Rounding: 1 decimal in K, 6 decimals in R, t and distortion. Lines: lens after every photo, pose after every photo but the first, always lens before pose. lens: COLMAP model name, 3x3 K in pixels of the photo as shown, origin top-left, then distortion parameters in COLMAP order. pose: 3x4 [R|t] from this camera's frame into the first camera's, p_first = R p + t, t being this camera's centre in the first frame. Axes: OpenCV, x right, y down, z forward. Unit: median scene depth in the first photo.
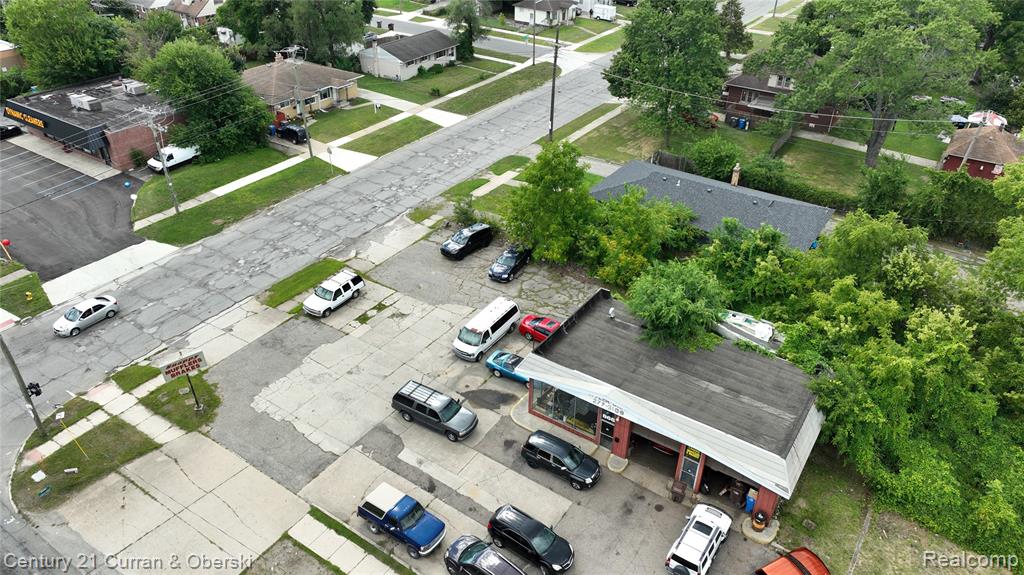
lens RADIAL K [[721.8, 0, 512.0], [0, 721.8, 287.5], [0, 0, 1]] dist [-0.003702, 0.021154]
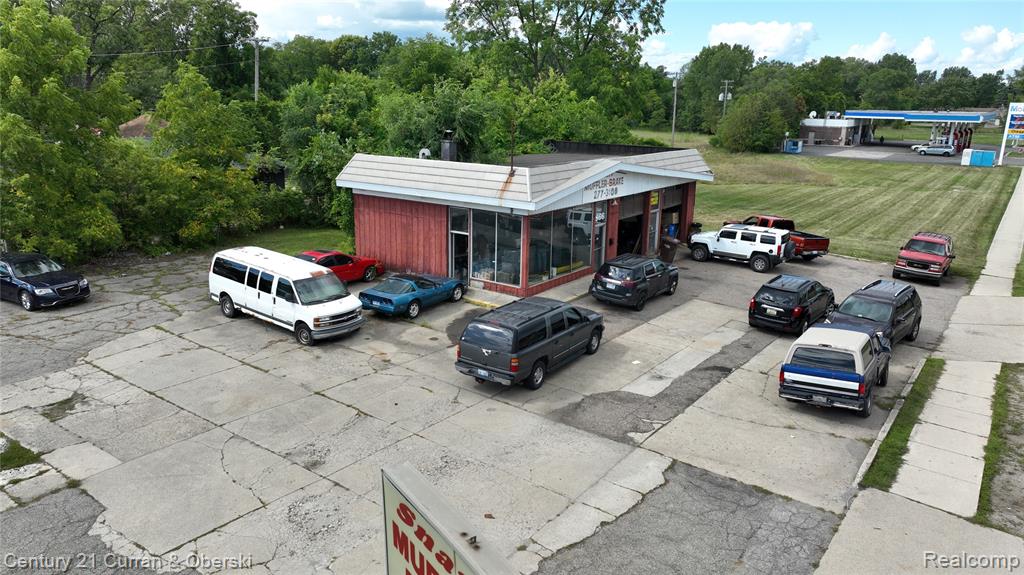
lens RADIAL K [[721.5, 0, 516.0], [0, 721.5, 287.5], [0, 0, 1]] dist [0.008806, 0.002659]
pose [[0.030058, -0.266290, 0.963424, -0.450945], [0.521361, 0.826535, 0.212188, 0.032193], [-0.852807, 0.495914, 0.163677, 0.760684]]
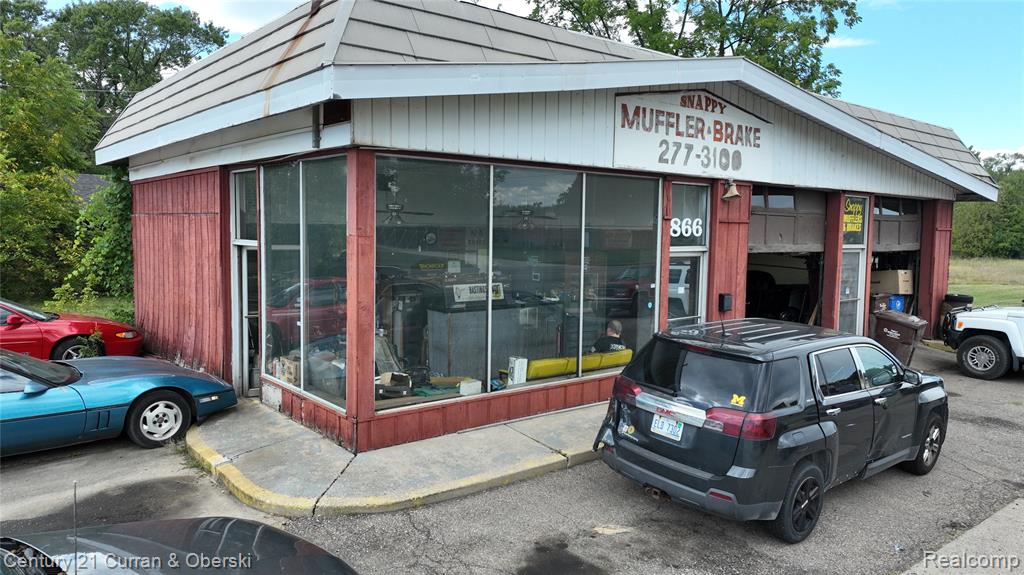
lens RADIAL K [[721.8, 0, 512.0], [0, 721.8, 287.5], [0, 0, 1]] dist [-0.003702, 0.021154]
pose [[0.277536, -0.086432, 0.956819, -0.100256], [0.506663, 0.859351, -0.069336, 0.142838], [-0.816251, 0.504028, 0.282293, 0.761150]]
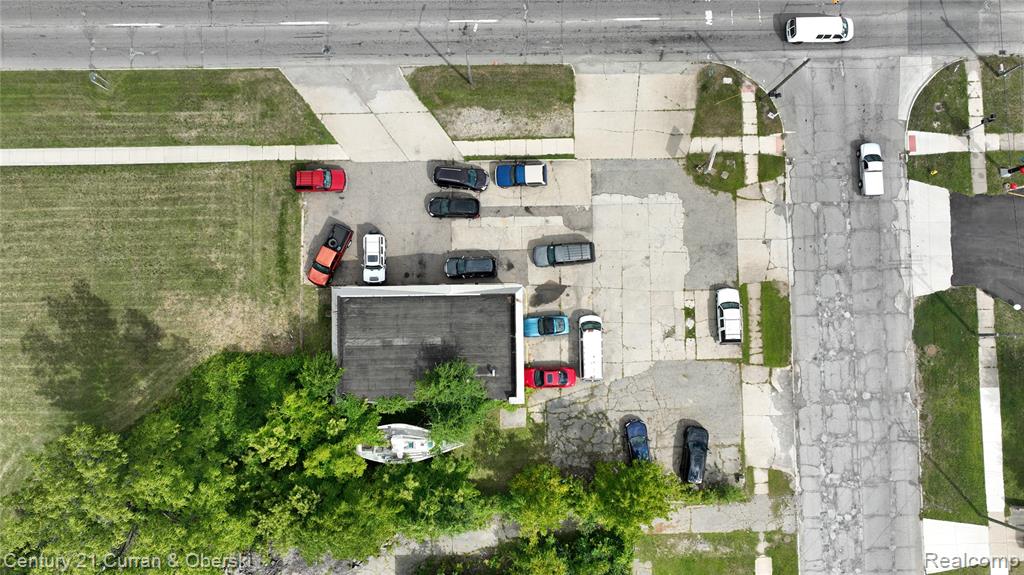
lens RADIAL K [[721.5, 0, 516.0], [0, 721.5, 287.5], [0, 0, 1]] dist [0.008806, 0.002659]
pose [[-0.817937, 0.572416, -0.057615, 0.080114], [-0.330798, -0.386008, 0.861145, -0.899140], [0.470693, 0.723421, 0.505084, 0.215734]]
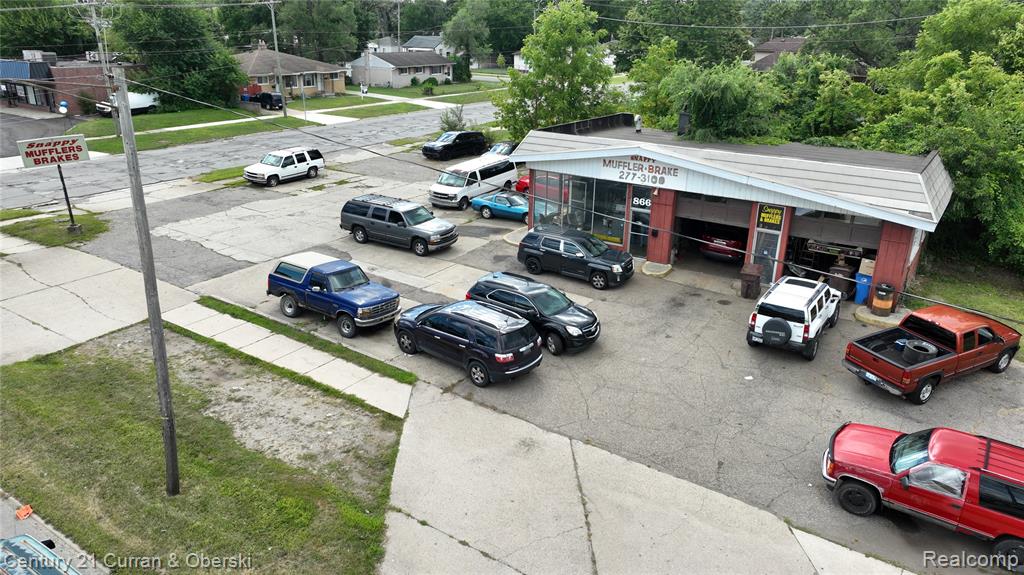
lens RADIAL K [[721.8, 0, 512.0], [0, 721.8, 287.5], [0, 0, 1]] dist [-0.003702, 0.021154]
pose [[0.999983, 0.005867, 0.000674, 0.005488], [-0.005589, 0.976990, -0.213210, 0.318243], [-0.001909, 0.213202, 0.977006, 0.253915]]
